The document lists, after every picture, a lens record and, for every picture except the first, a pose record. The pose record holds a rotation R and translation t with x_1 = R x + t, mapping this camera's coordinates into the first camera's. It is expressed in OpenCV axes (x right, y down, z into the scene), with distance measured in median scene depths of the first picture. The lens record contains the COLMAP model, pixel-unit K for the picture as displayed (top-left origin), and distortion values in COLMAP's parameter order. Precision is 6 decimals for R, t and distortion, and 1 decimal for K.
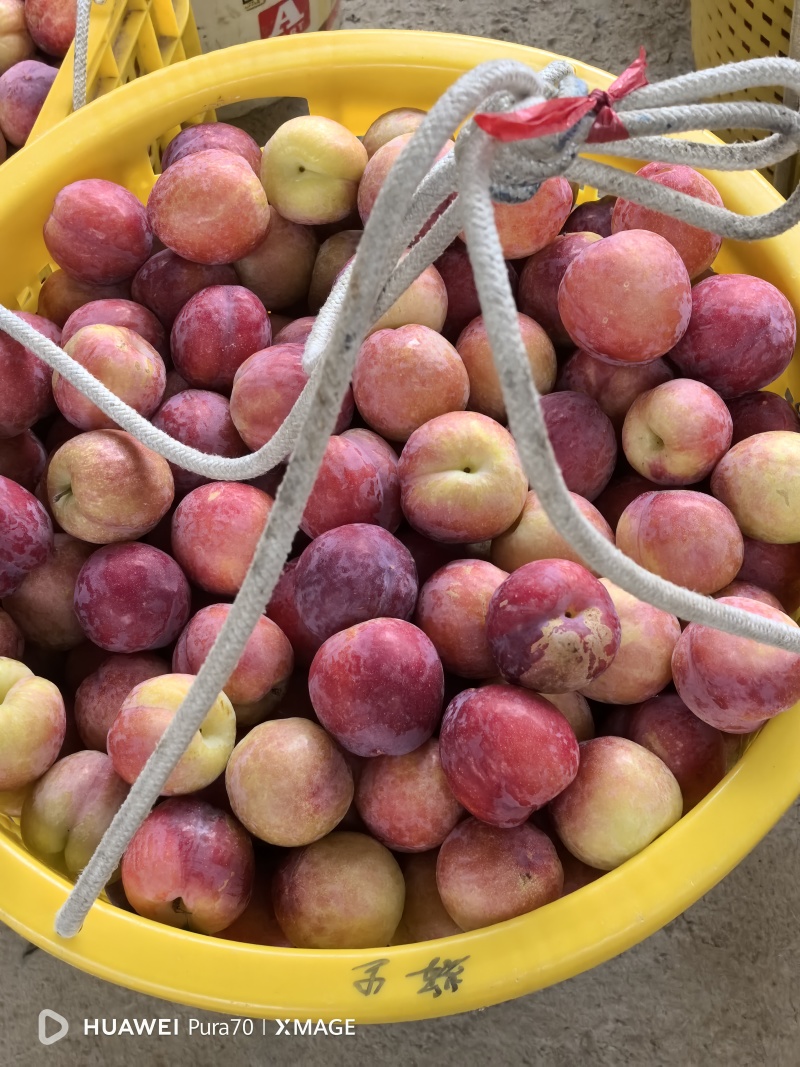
lens RADIAL K [[1669.7, 0, 400.0], [0, 1669.7, 532.6], [0, 0, 1]] dist [0.170801, 0.000000]
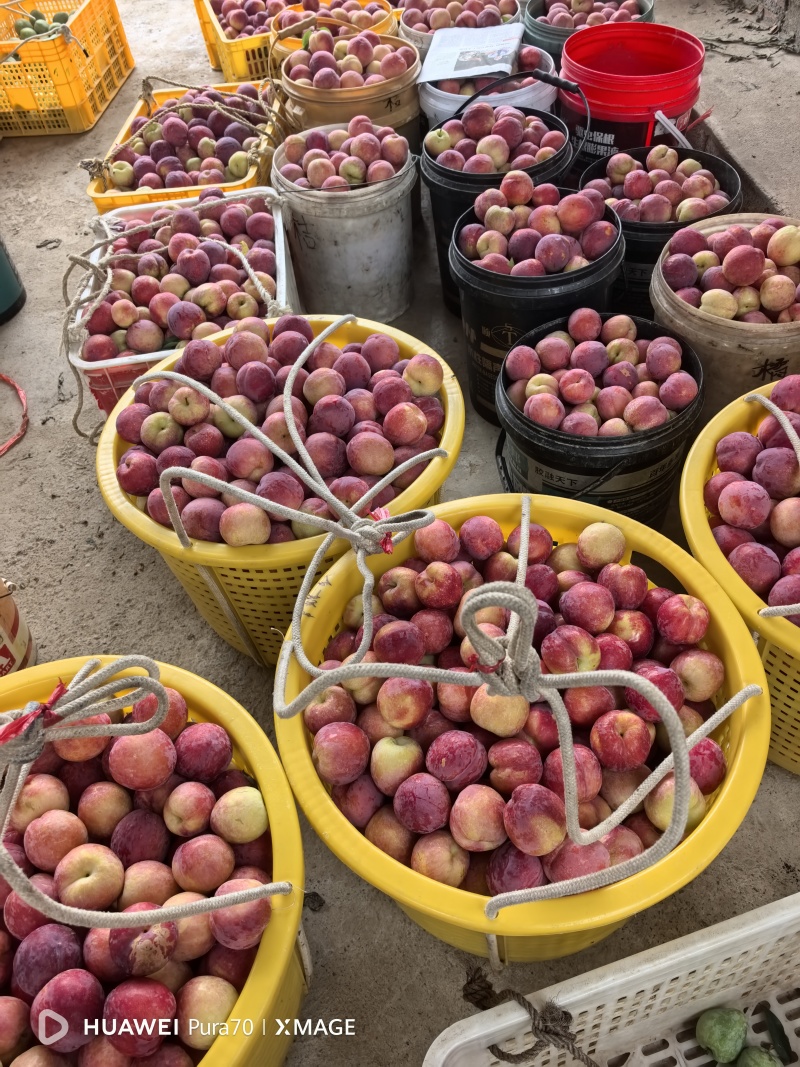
lens RADIAL K [[844.4, 0, 400.3], [0, 844.4, 534.5], [0, 0, 1]] dist [-0.008831, -0.003868]
pose [[0.897745, -0.337145, 0.283525, 0.227346], [0.406684, 0.881672, -0.239298, -0.003721], [-0.169298, 0.330134, 0.928628, -0.127667]]
